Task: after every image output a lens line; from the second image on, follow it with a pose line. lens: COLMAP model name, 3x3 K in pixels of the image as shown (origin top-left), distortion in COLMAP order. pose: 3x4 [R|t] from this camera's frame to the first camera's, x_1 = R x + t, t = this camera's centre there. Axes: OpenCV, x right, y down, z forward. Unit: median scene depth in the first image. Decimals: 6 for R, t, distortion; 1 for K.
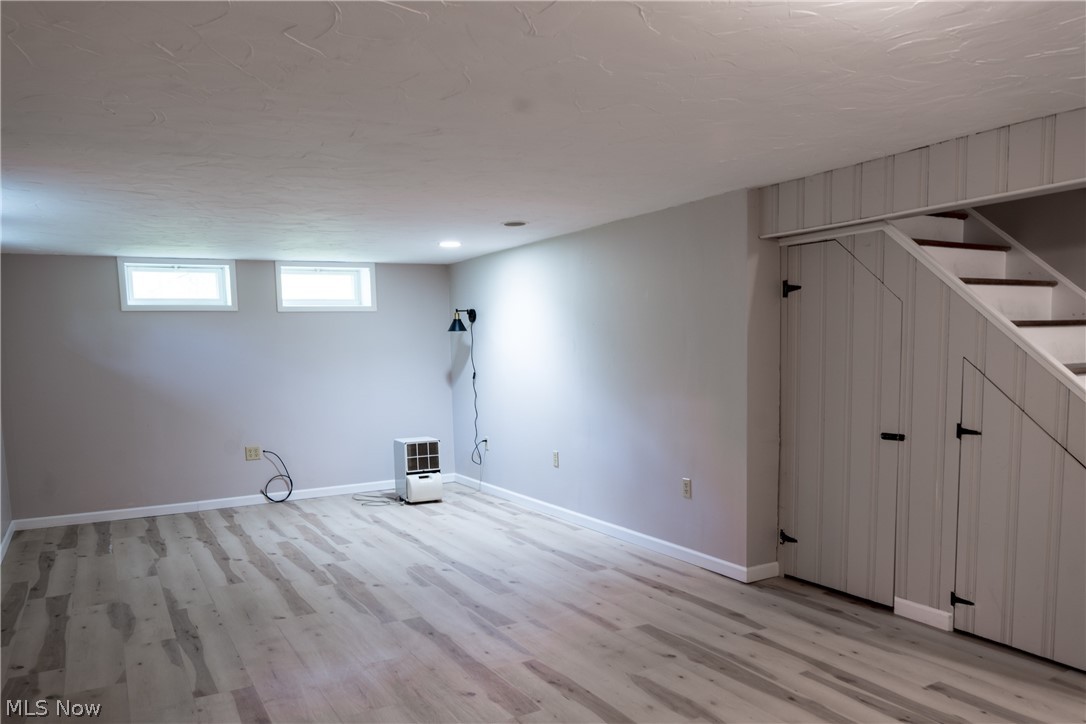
lens RADIAL K [[799.8, 0, 543.0], [0, 799.8, 362.0], [0, 0, 1]] dist [-0.011469, -0.001656]
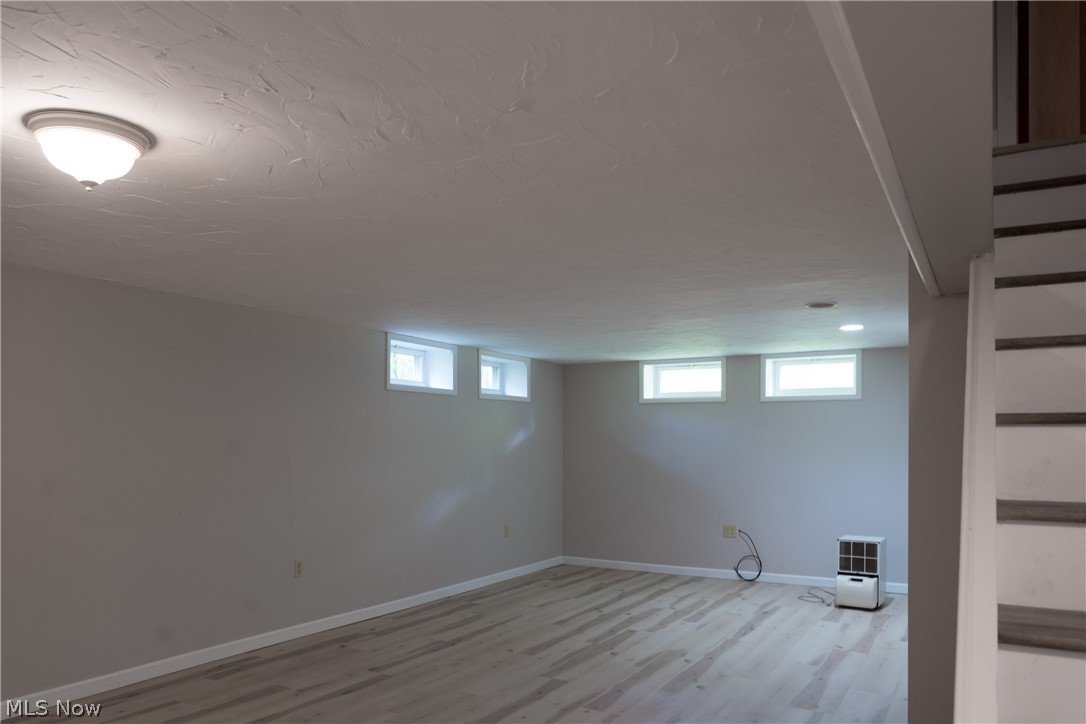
lens RADIAL K [[782.1, 0, 543.0], [0, 782.1, 362.0], [0, 0, 1]] dist [-0.036716, 0.001147]
pose [[0.515451, -0.058550, -0.854917, 0.459906], [-0.033853, 0.995493, -0.088589, -0.014407], [0.856250, 0.074604, 0.511146, 0.230687]]
